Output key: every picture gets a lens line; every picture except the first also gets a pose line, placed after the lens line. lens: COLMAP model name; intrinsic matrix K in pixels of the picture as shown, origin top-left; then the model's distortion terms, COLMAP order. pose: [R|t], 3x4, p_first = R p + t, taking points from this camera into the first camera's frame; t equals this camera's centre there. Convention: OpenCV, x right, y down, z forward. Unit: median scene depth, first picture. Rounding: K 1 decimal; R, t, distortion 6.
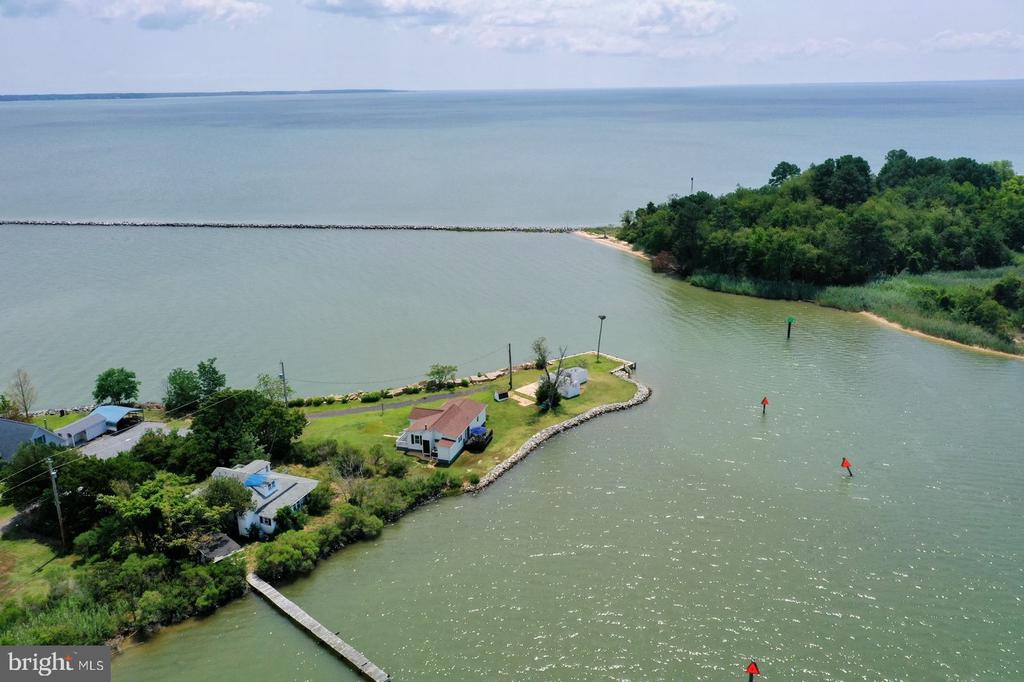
lens RADIAL K [[828.8, 0, 512.0], [0, 828.8, 341.0], [0, 0, 1]] dist [0.003646, 0.009263]
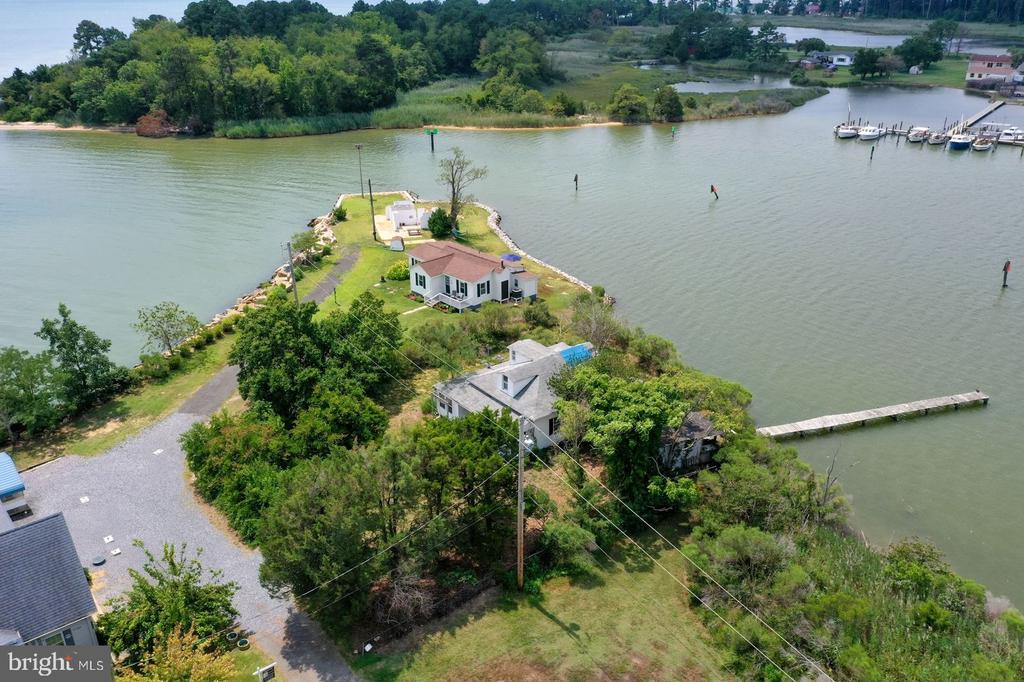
lens RADIAL K [[828.8, 0, 512.0], [0, 828.8, 341.0], [0, 0, 1]] dist [0.003646, 0.009263]
pose [[0.484393, -0.344189, 0.804299, -0.591646], [0.259563, 0.934502, 0.243585, -0.009965], [-0.835458, 0.090776, 0.542005, 0.476131]]
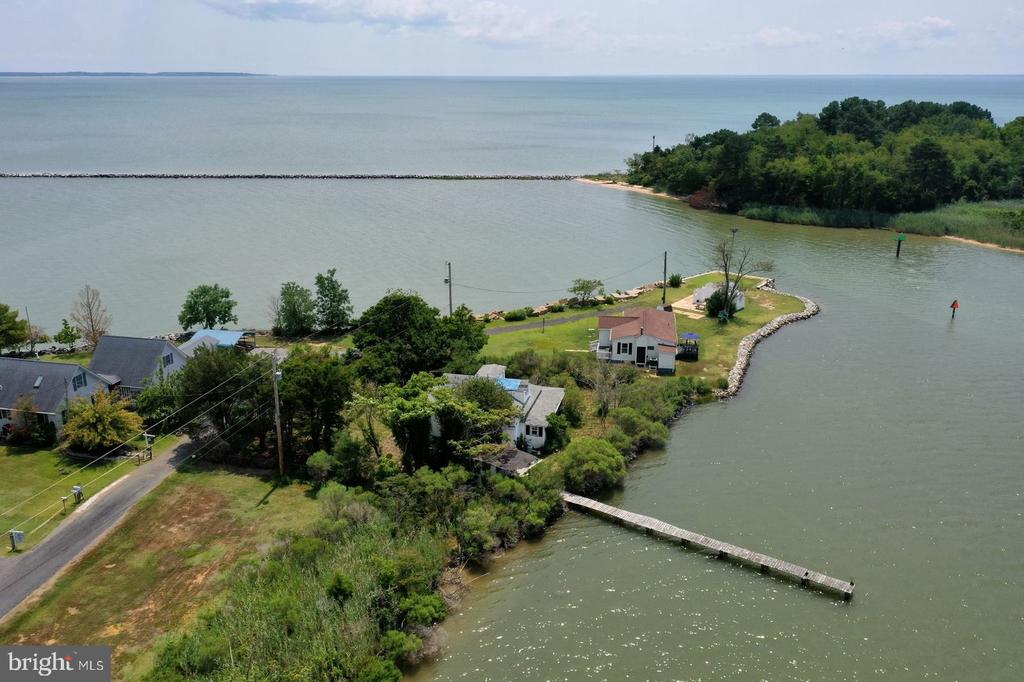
lens RADIAL K [[838.6, 0, 513.1], [0, 838.6, 363.8], [0, 0, 1]] dist [-0.000834, 0.007952]
pose [[0.987374, -0.034538, 0.154598, -0.294834], [0.029584, 0.998976, 0.034229, 0.084270], [-0.155622, -0.029224, 0.987384, 0.146122]]
